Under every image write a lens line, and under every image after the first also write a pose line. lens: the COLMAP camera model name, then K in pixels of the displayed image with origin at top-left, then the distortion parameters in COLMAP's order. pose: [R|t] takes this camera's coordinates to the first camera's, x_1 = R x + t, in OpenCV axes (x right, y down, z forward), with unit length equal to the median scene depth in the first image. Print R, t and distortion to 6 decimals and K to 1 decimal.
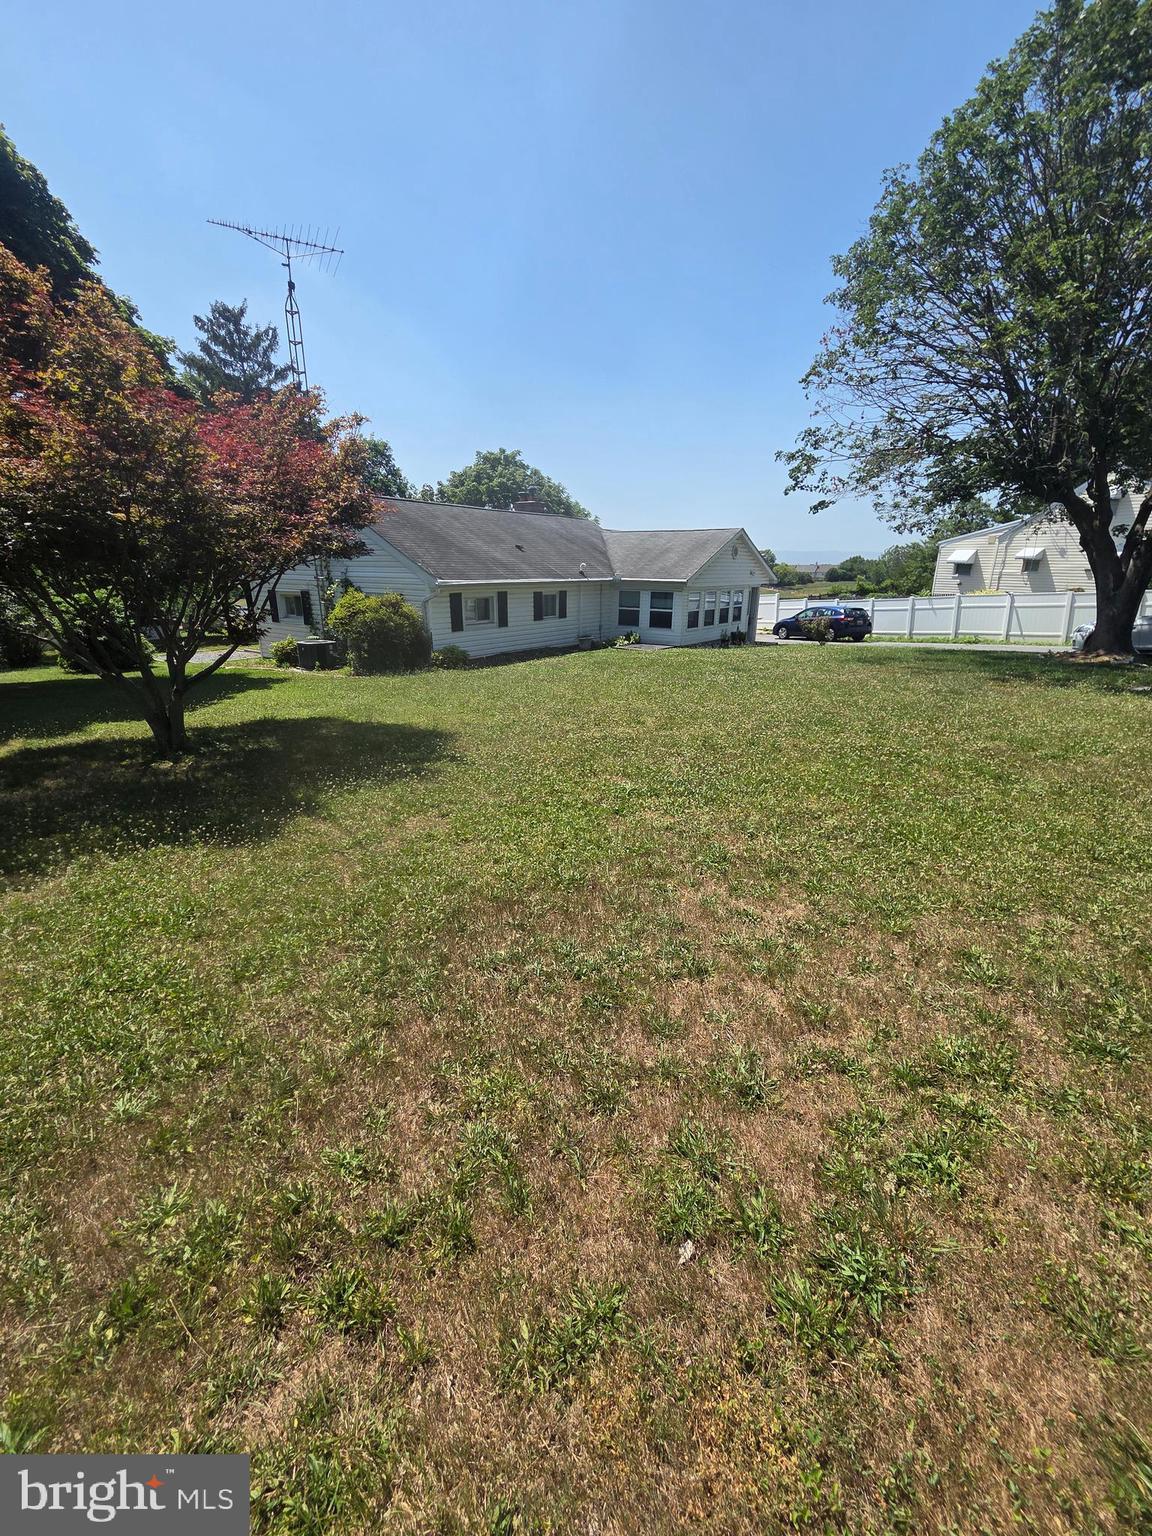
lens RADIAL K [[637.4, 0, 572.2], [0, 637.4, 761.5], [0, 0, 1]] dist [0.001806, -0.000678]
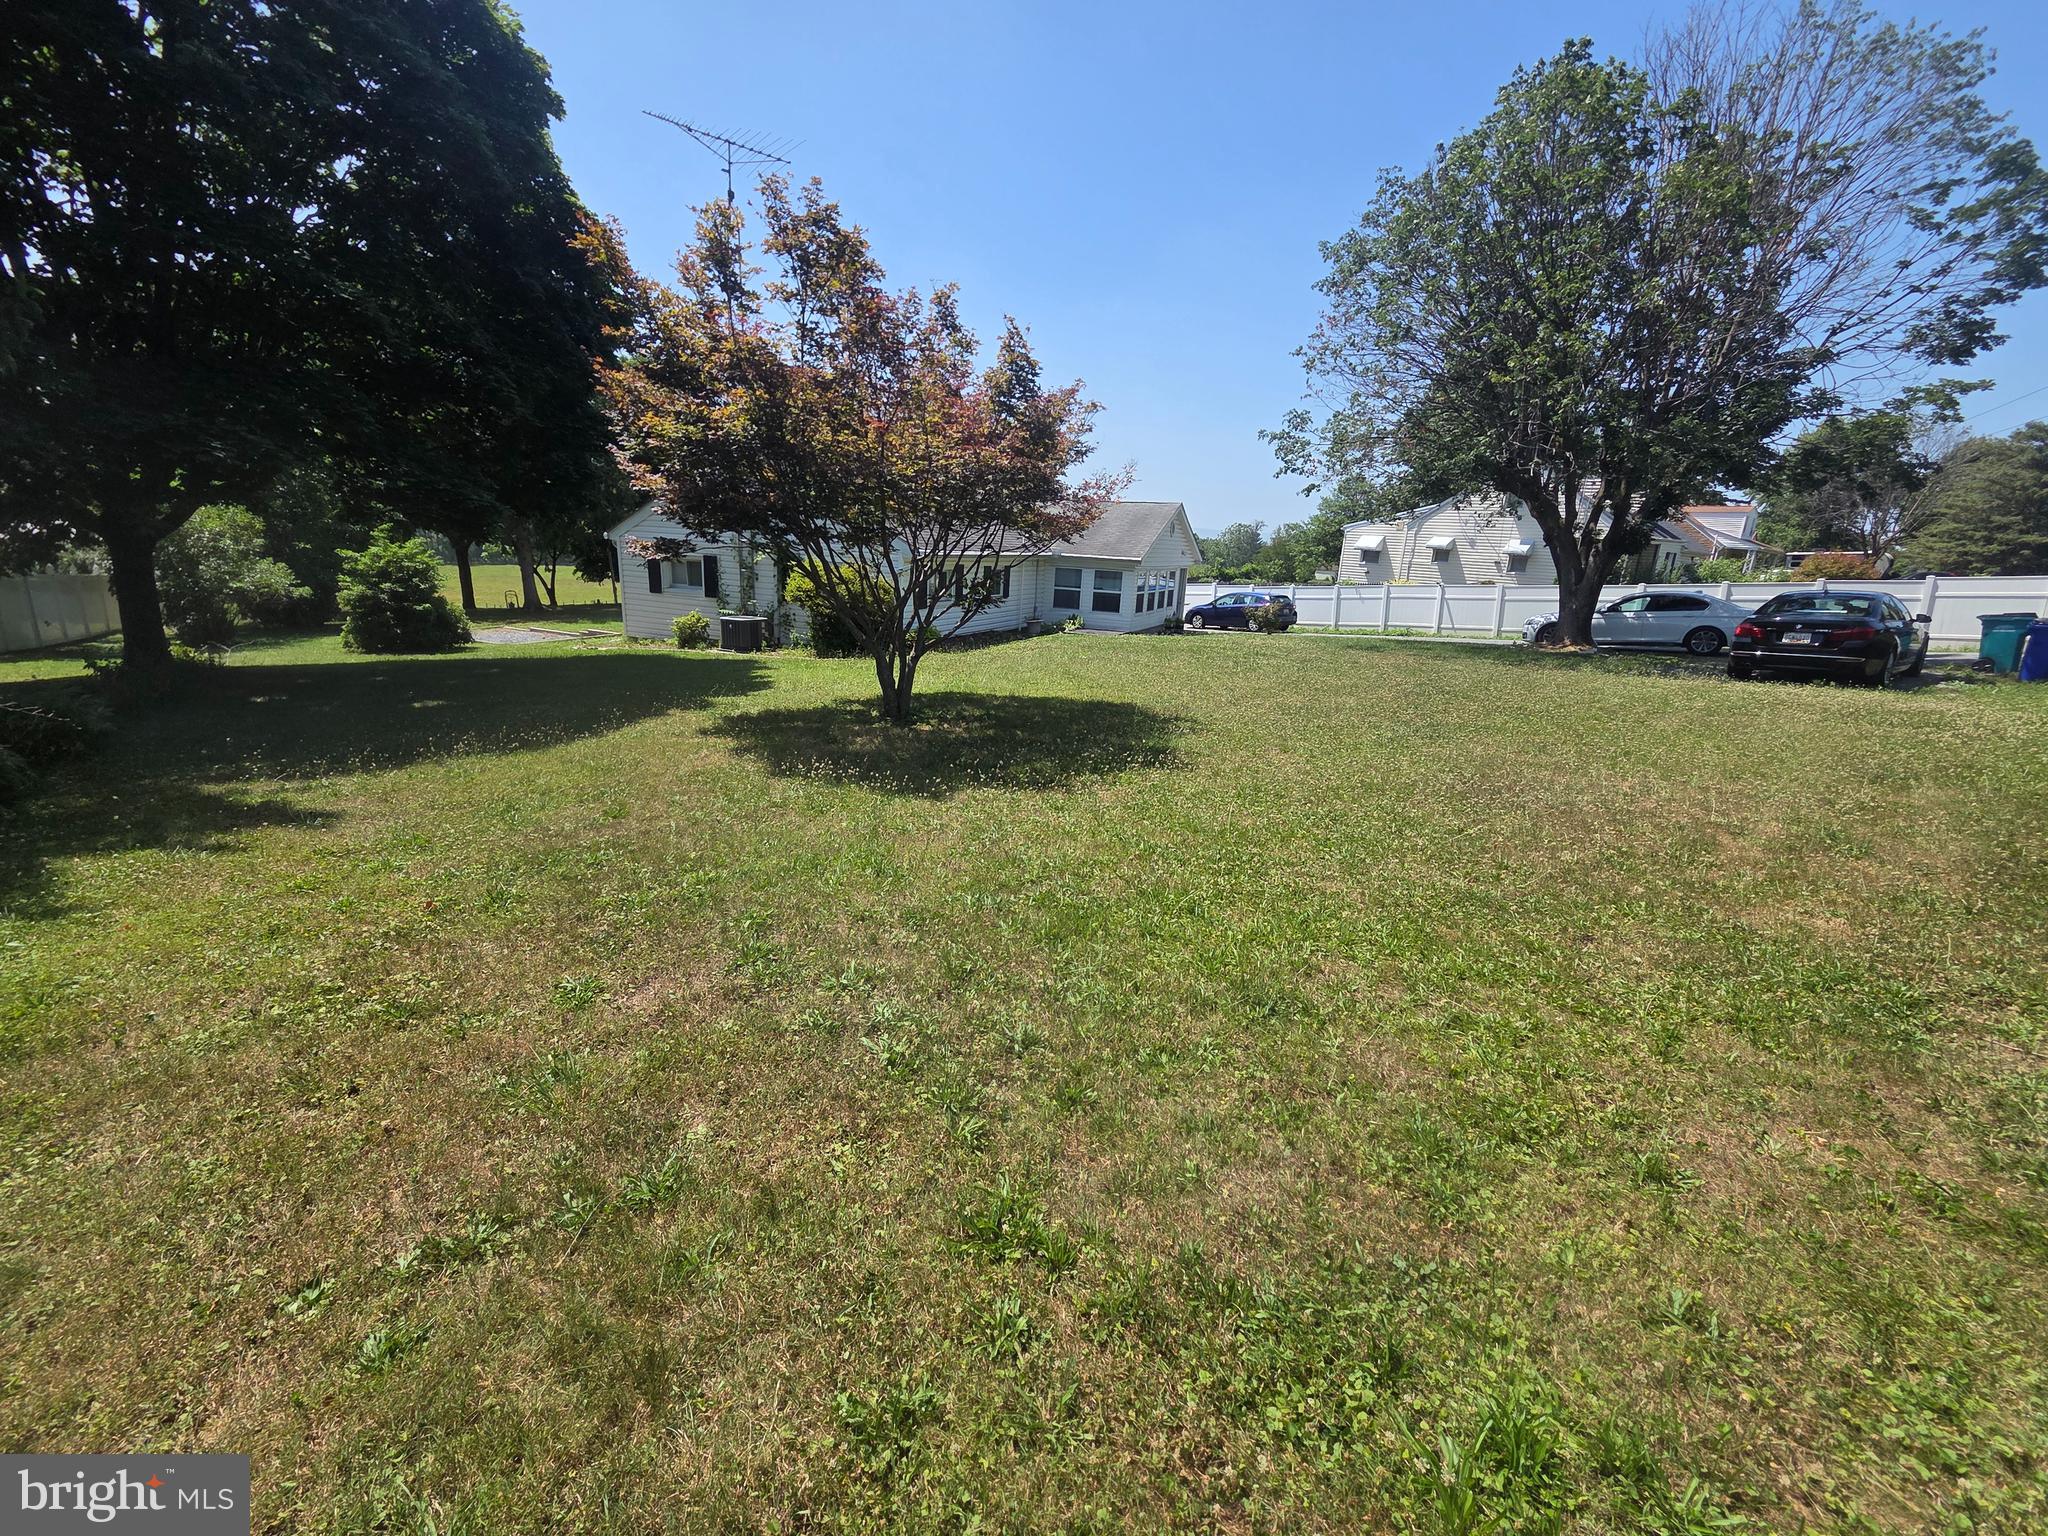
lens RADIAL K [[849.9, 0, 1014.6], [0, 849.9, 767.5], [0, 0, 1]] dist [0.001806, -0.000678]
pose [[0.976491, -0.016132, 0.214953, -0.239229], [0.022281, 0.999408, -0.026214, 0.033313], [-0.214403, 0.030387, 0.976273, -0.110778]]
